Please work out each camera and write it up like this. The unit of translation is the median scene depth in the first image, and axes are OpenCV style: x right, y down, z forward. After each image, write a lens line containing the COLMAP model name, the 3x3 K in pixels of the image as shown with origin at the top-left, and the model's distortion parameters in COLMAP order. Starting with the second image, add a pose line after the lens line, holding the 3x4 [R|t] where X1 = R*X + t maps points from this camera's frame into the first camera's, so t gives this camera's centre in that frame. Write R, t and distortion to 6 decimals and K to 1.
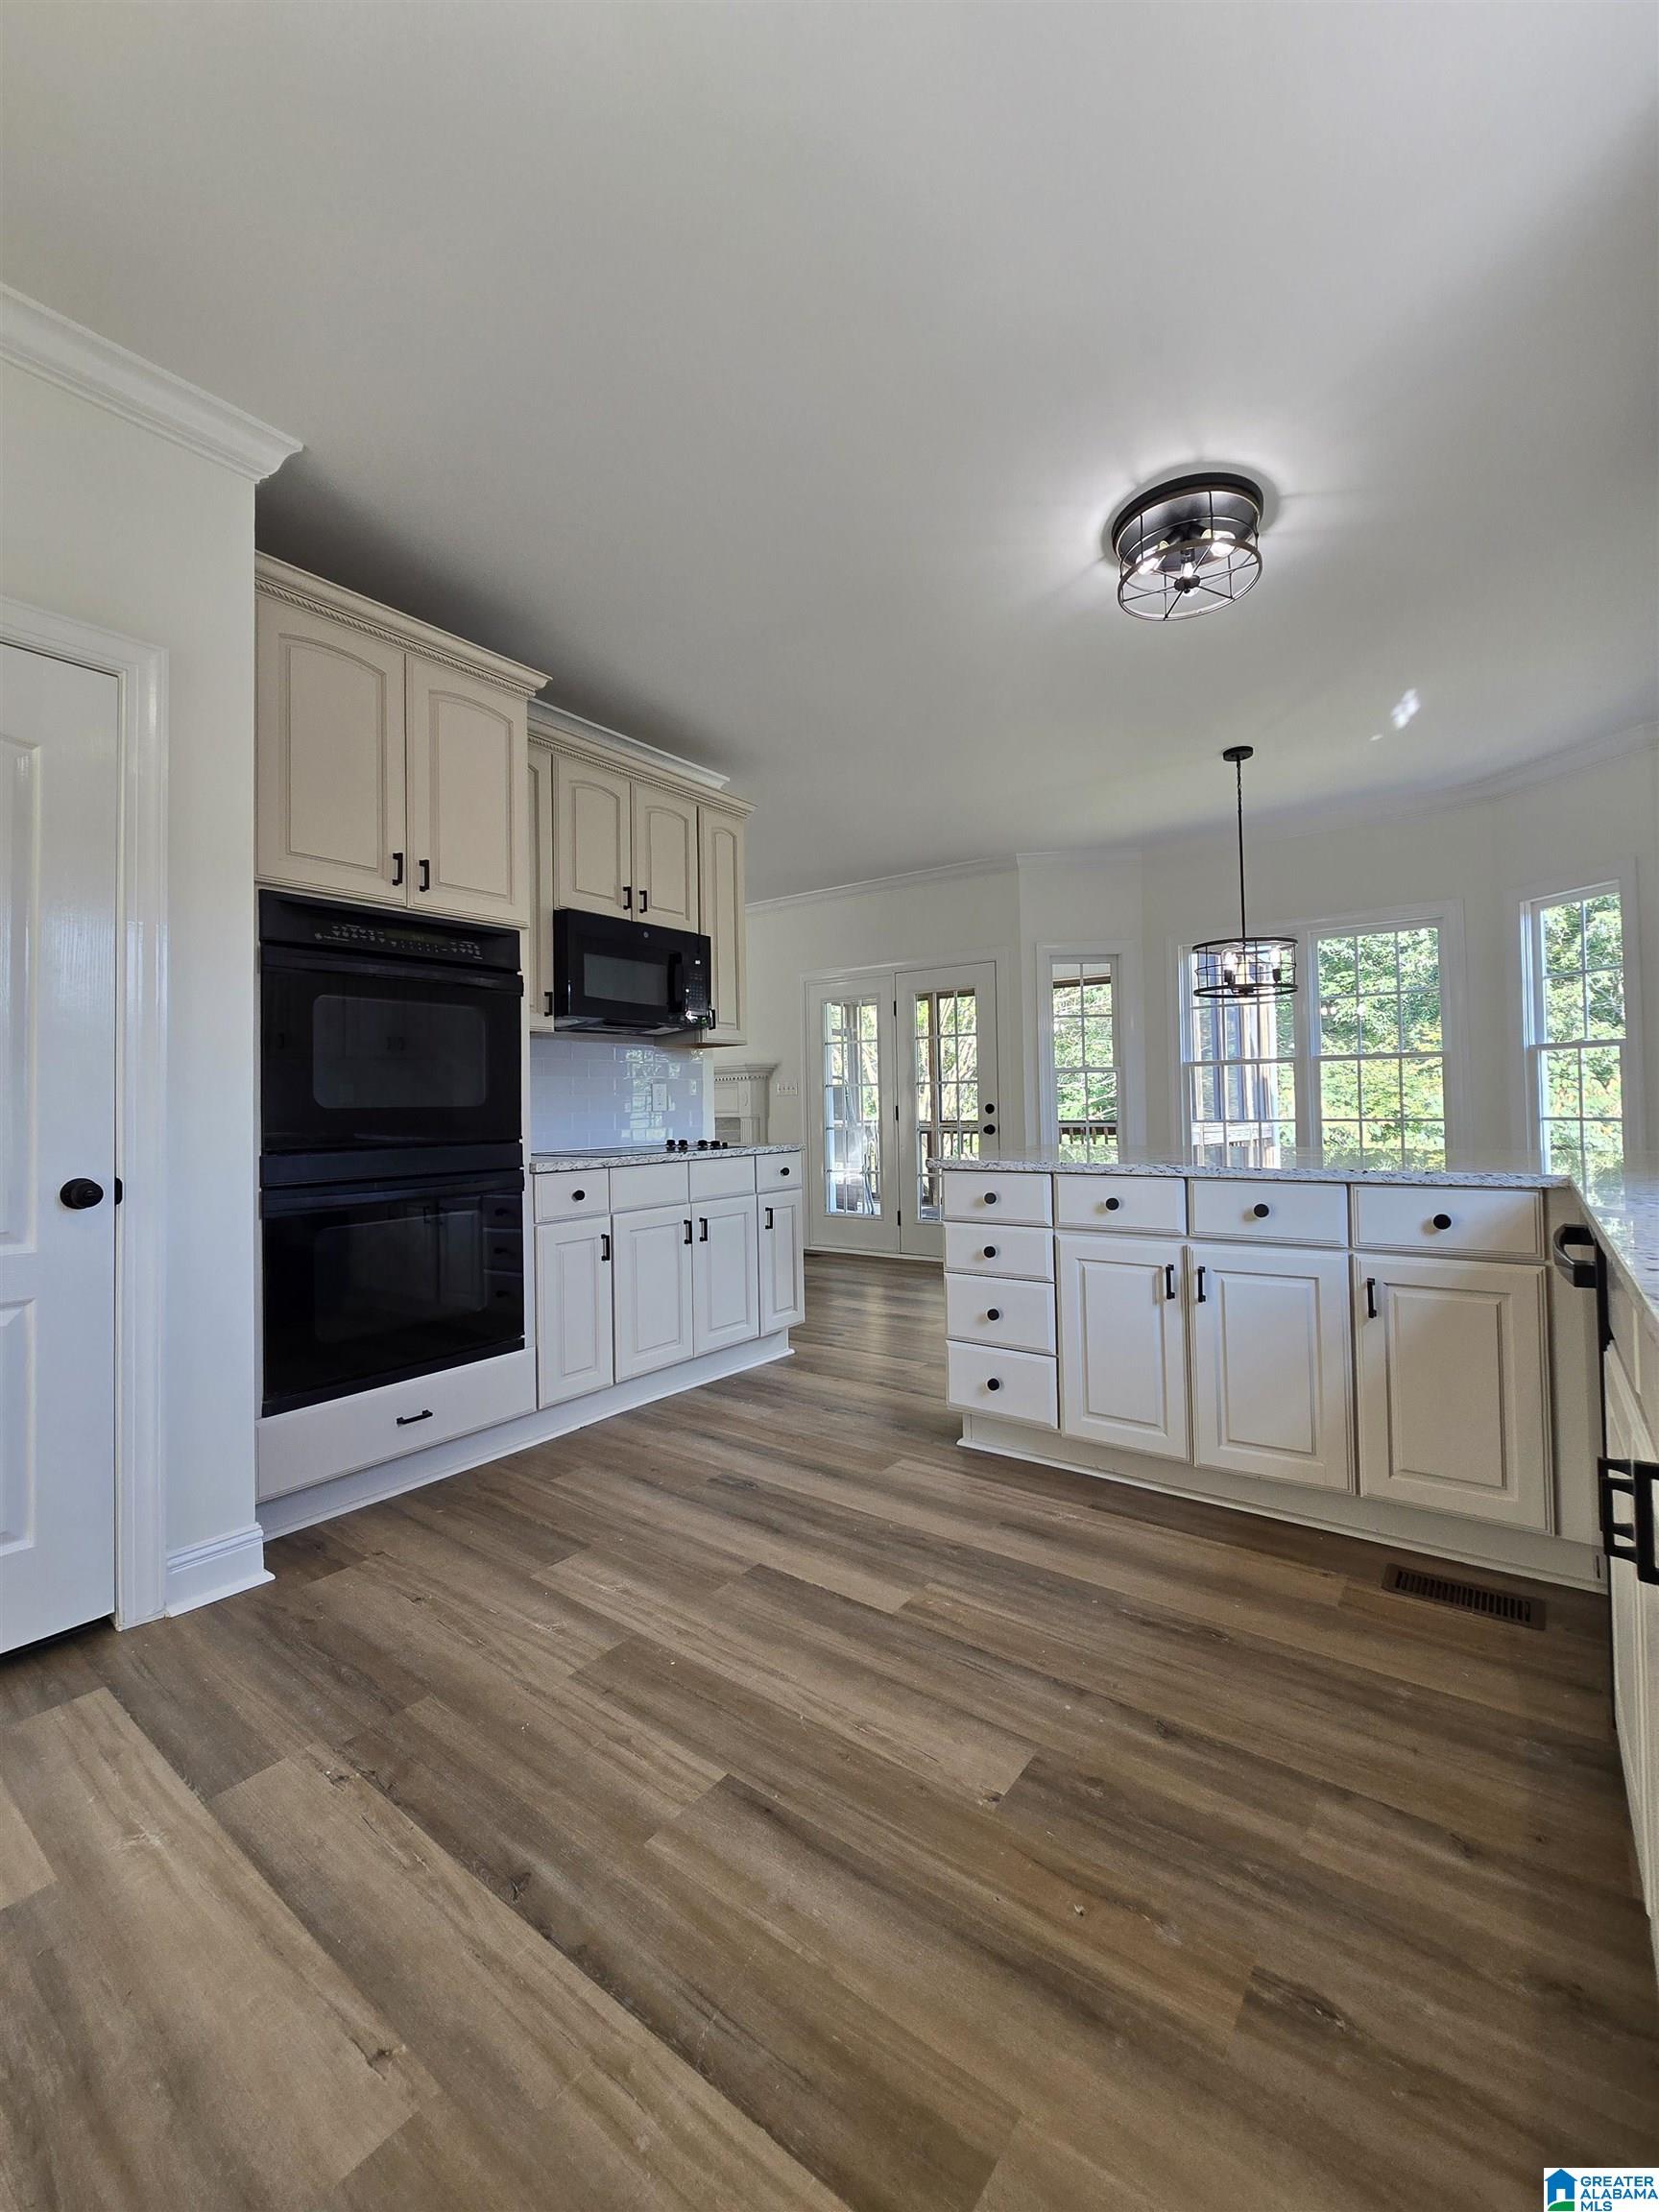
lens RADIAL K [[915.8, 0, 838.0], [0, 915.8, 1079.5], [0, 0, 1]] dist [-0.003153, -0.000646]
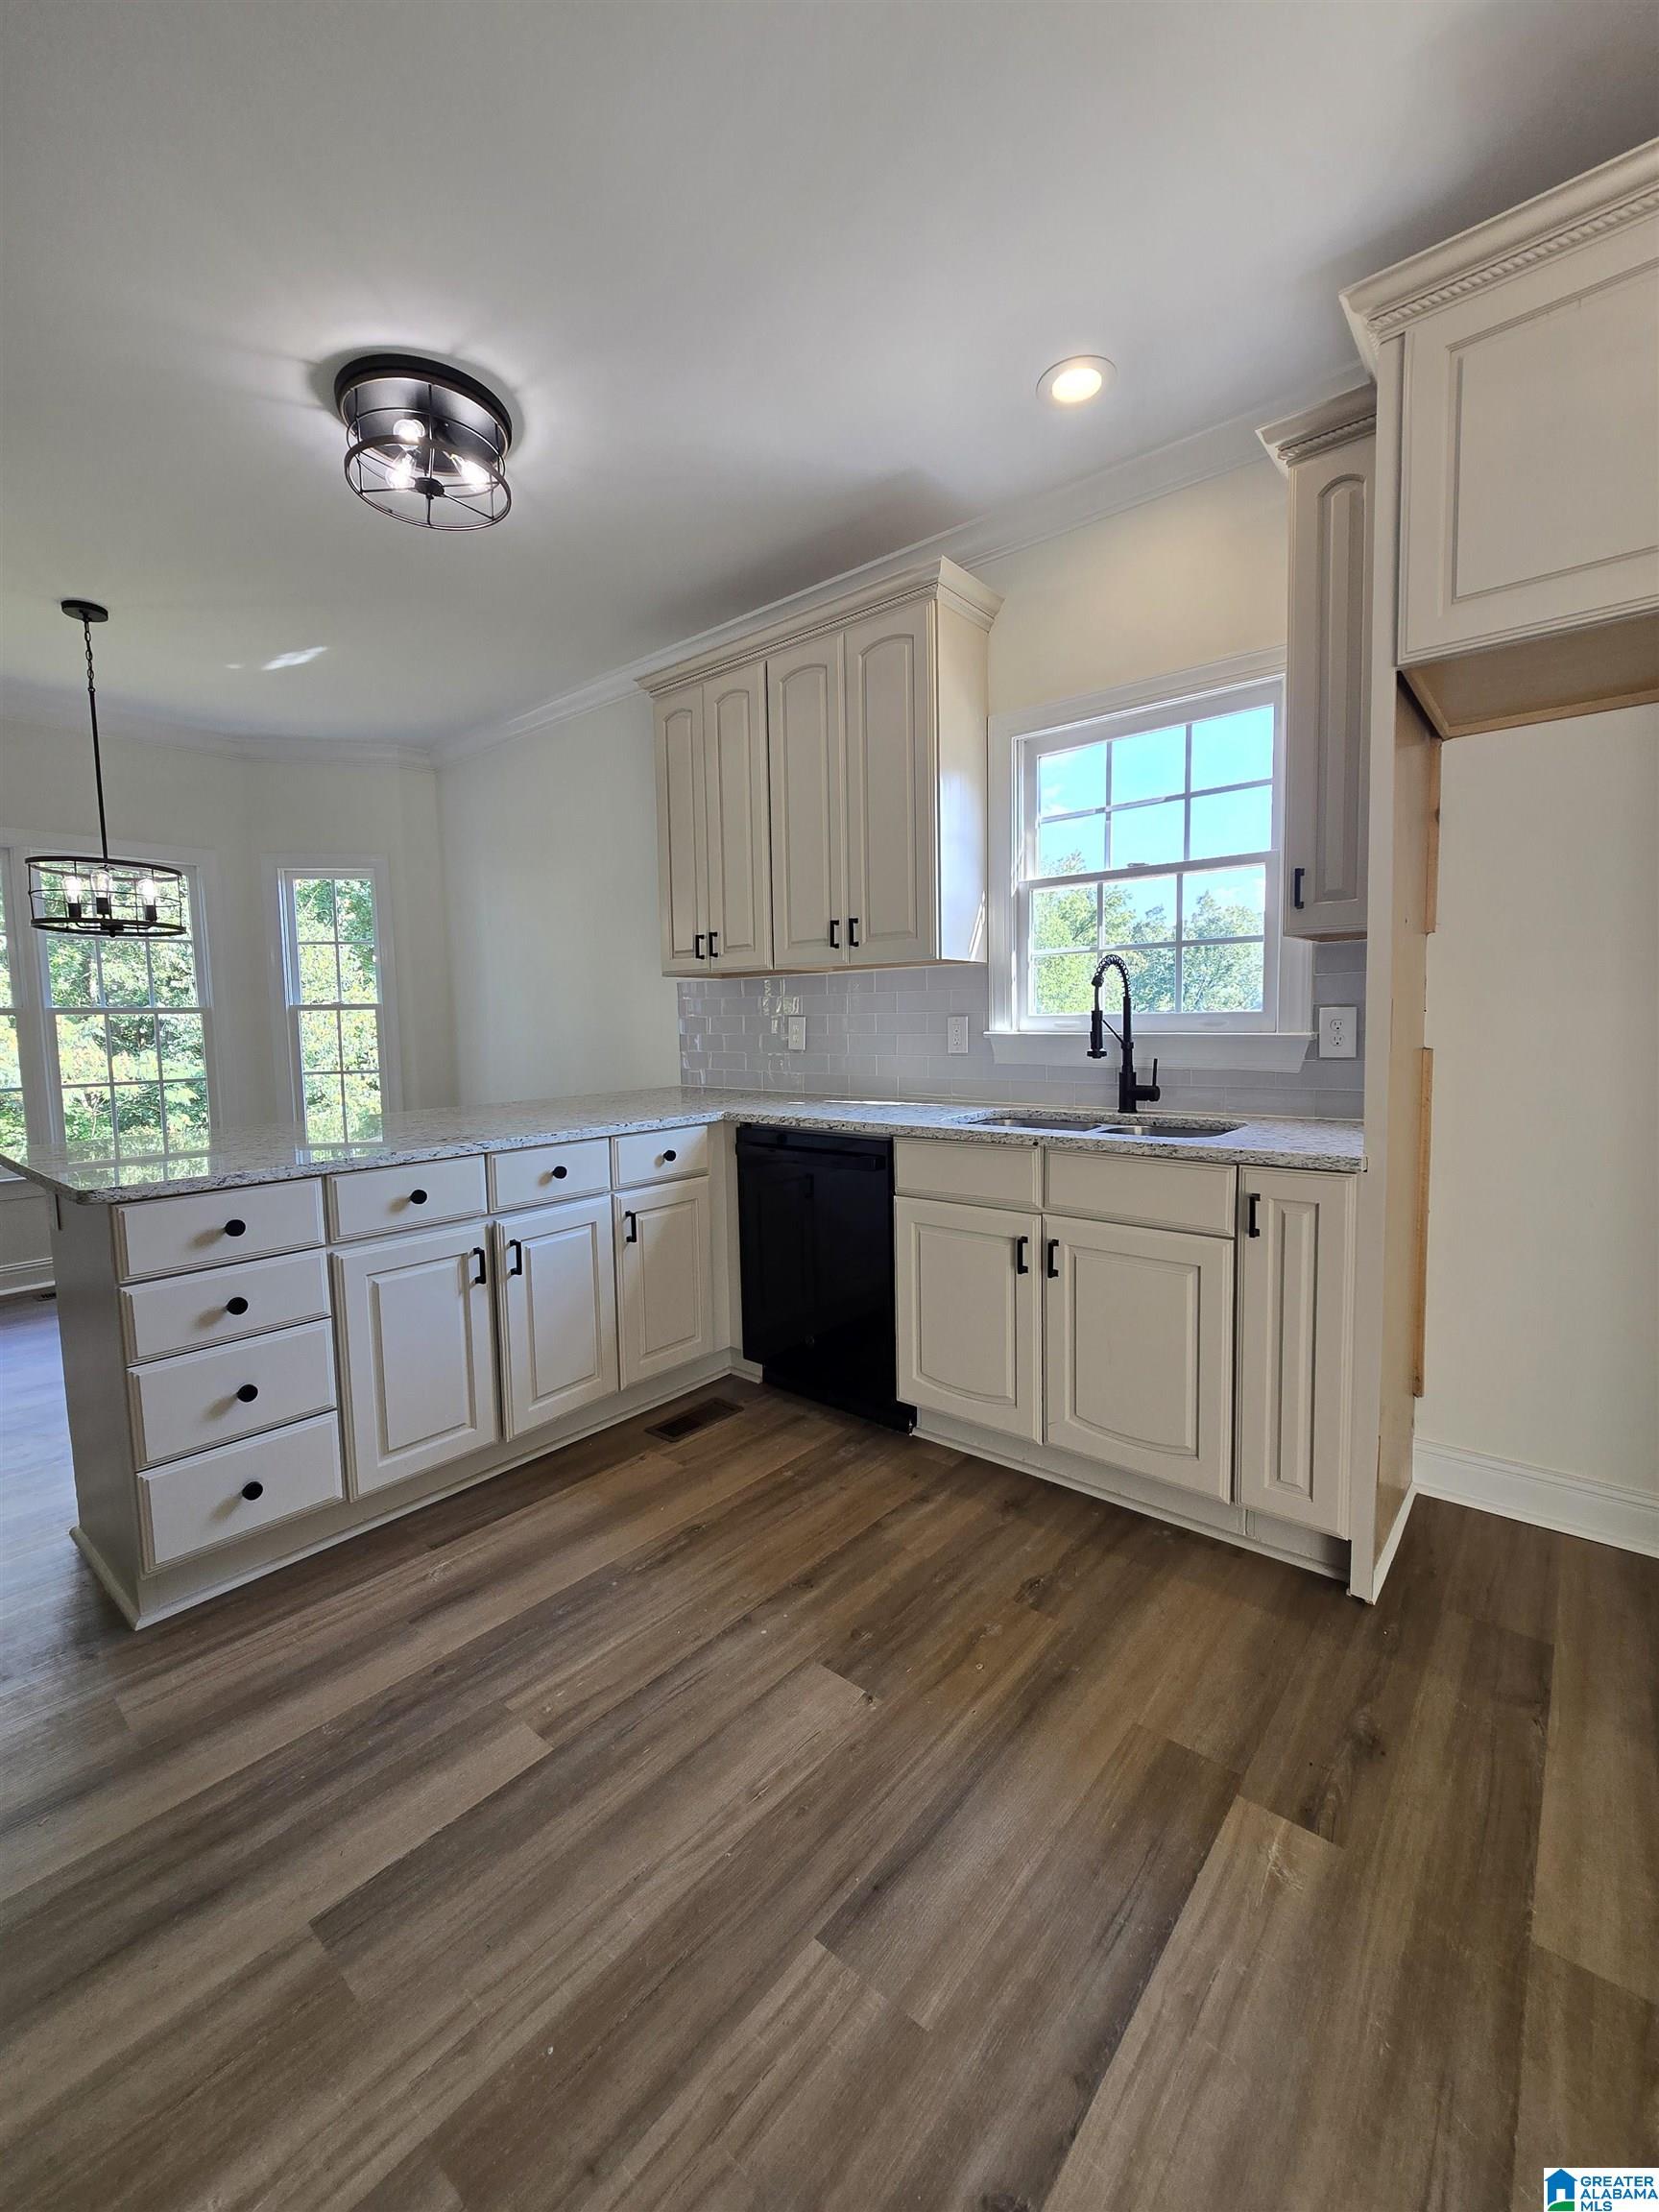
lens RADIAL K [[915.8, 0, 838.0], [0, 915.8, 1079.5], [0, 0, 1]] dist [-0.003153, -0.000646]
pose [[0.050721, -0.052100, 0.997353, -0.614103], [-0.006966, 0.998596, 0.052519, -0.023083], [-0.998689, -0.009611, 0.050287, 0.662832]]
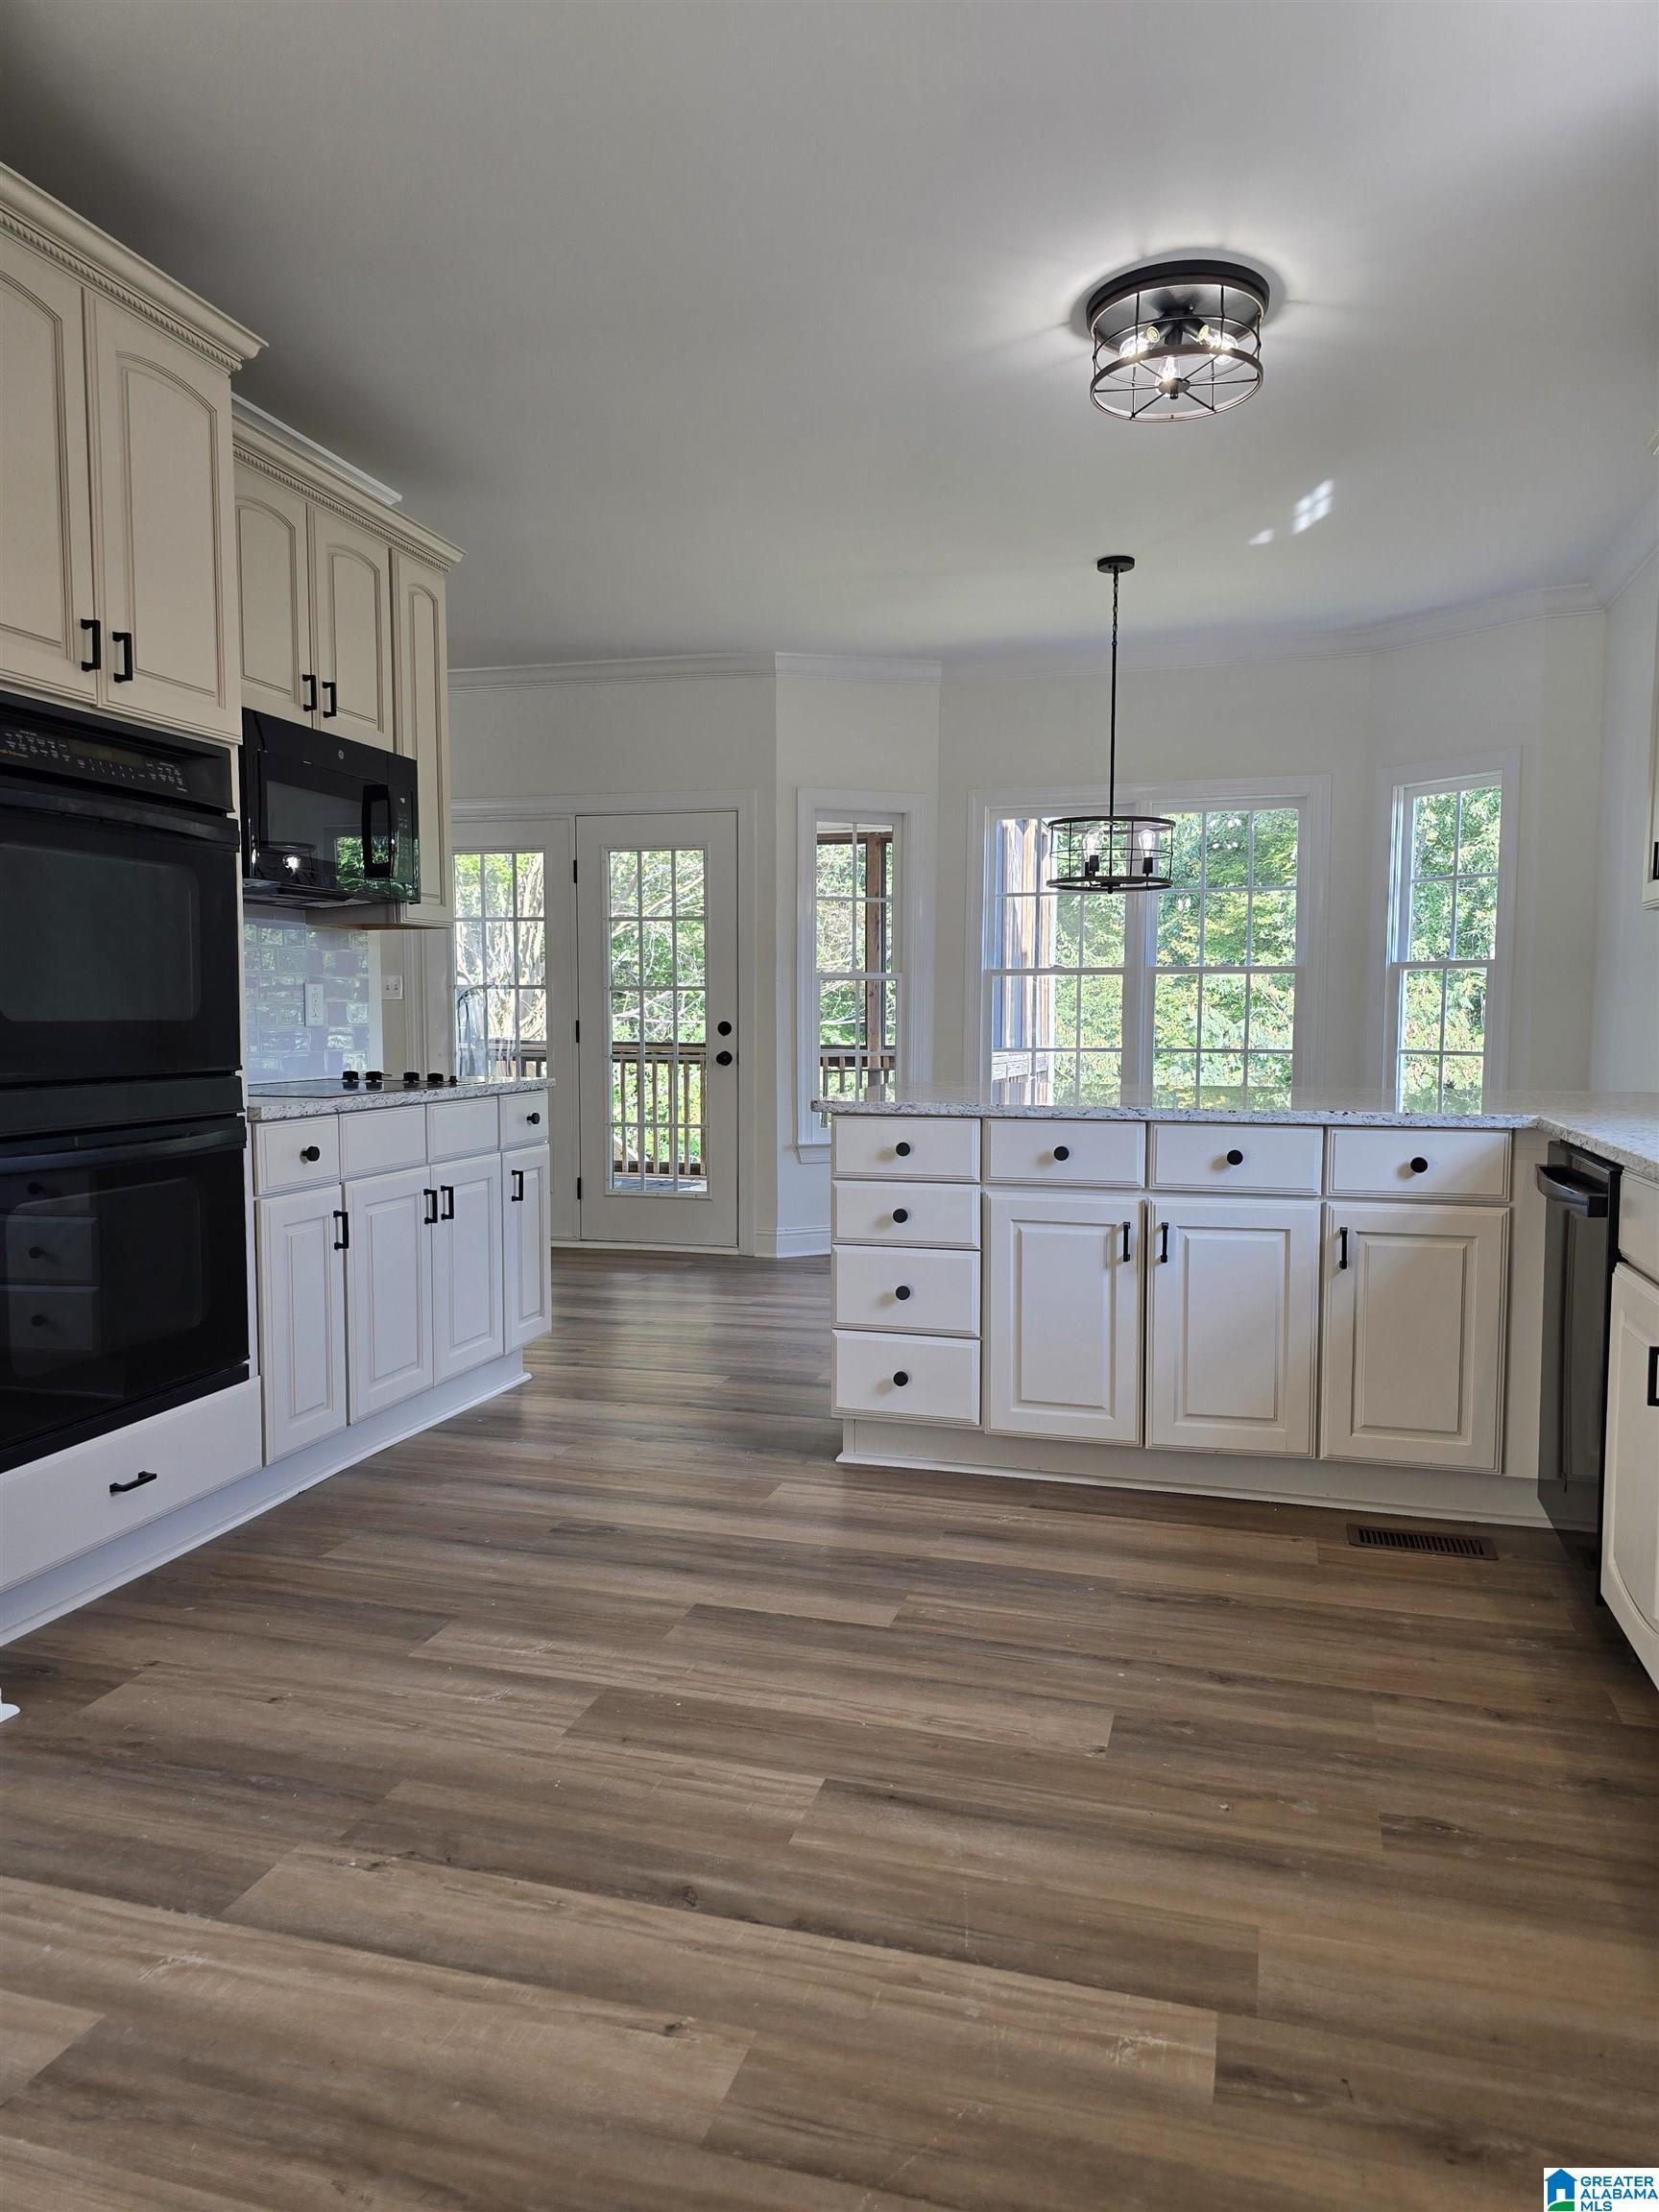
lens RADIAL K [[1493.8, 0, 823.2], [0, 1493.8, 1108.7], [0, 0, 1]] dist [0.059965, -0.046735]
pose [[0.935678, -0.002284, 0.352847, -0.452608], [-0.030073, 0.995825, 0.086193, -0.018598], [-0.351570, -0.091260, 0.931703, -0.227463]]
